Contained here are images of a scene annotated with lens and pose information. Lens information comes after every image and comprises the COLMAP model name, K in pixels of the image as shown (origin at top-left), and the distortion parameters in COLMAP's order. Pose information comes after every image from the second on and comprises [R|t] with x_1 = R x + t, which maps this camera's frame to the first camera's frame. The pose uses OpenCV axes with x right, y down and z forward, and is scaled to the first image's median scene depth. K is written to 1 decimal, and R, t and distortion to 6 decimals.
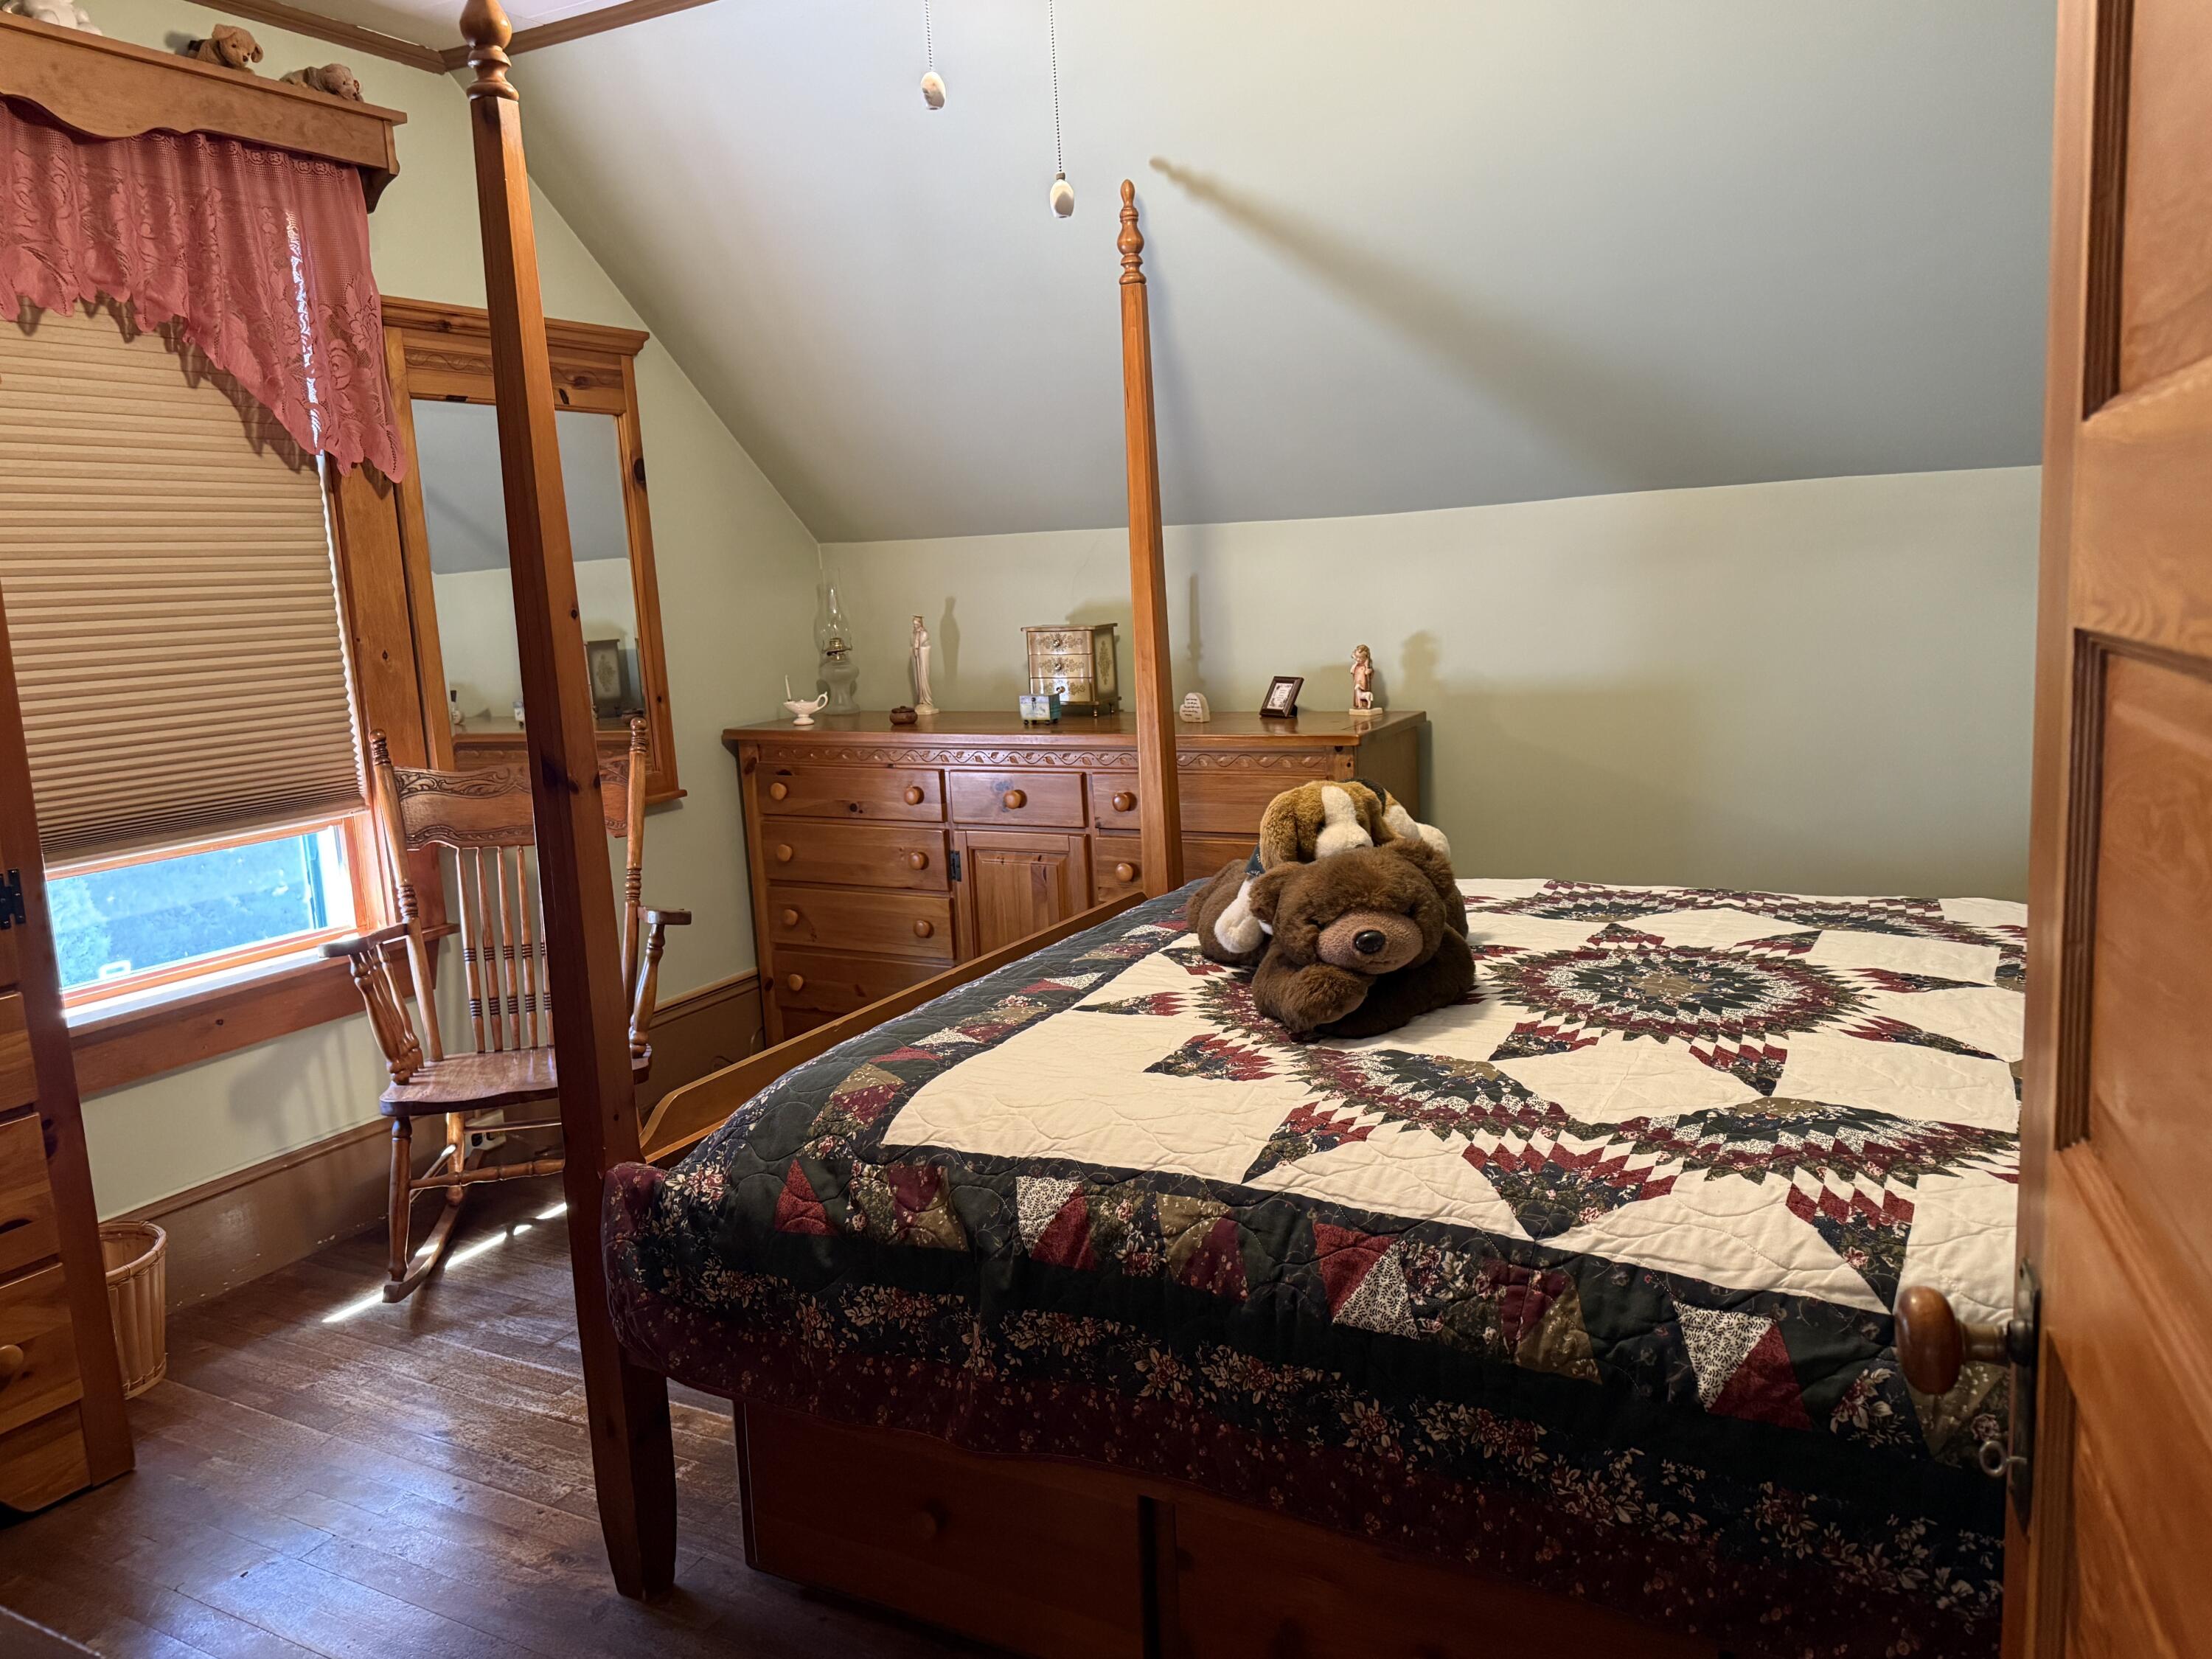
lens RADIAL K [[1590.5, 0, 1114.3], [0, 1590.5, 830.2], [0, 0, 1]] dist [0.092379, -0.152472]
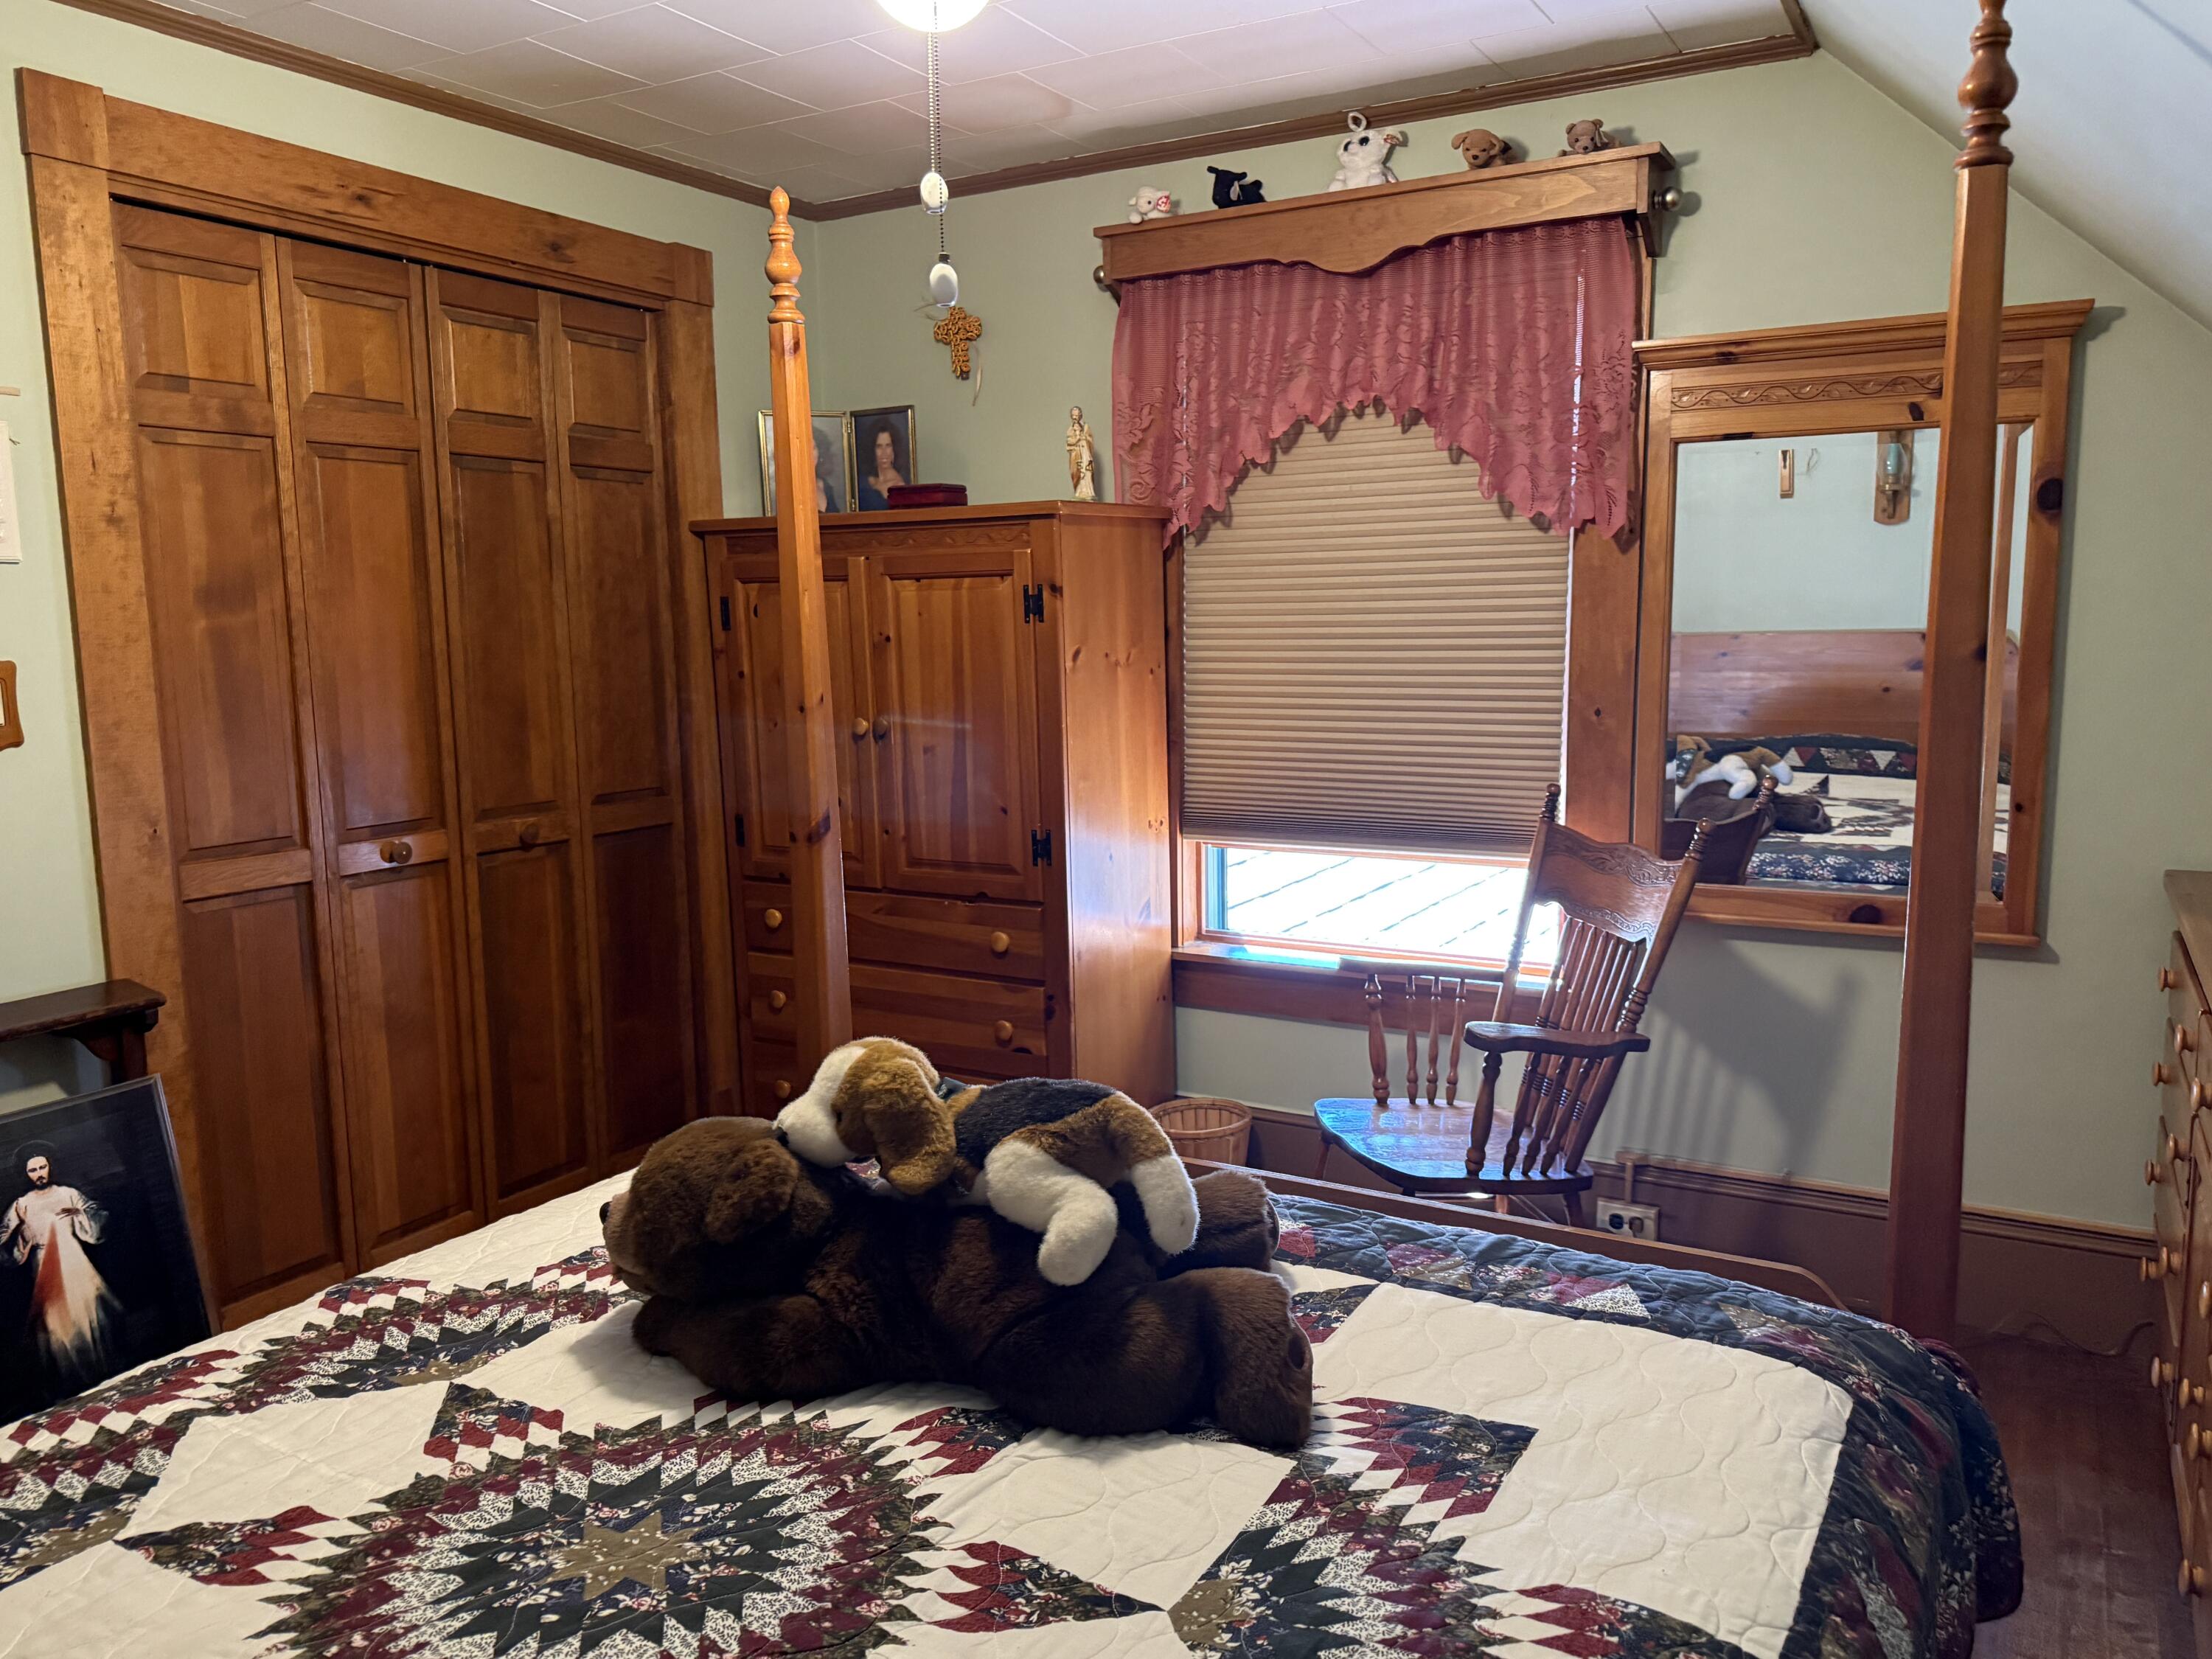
lens RADIAL K [[1590.5, 0, 1114.3], [0, 1590.5, 830.2], [0, 0, 1]] dist [0.092379, -0.152472]
pose [[-0.014139, 0.185749, -0.982496, 0.915467], [-0.144156, 0.971950, 0.185830, -0.304883], [0.989454, 0.144260, 0.013034, 1.203085]]
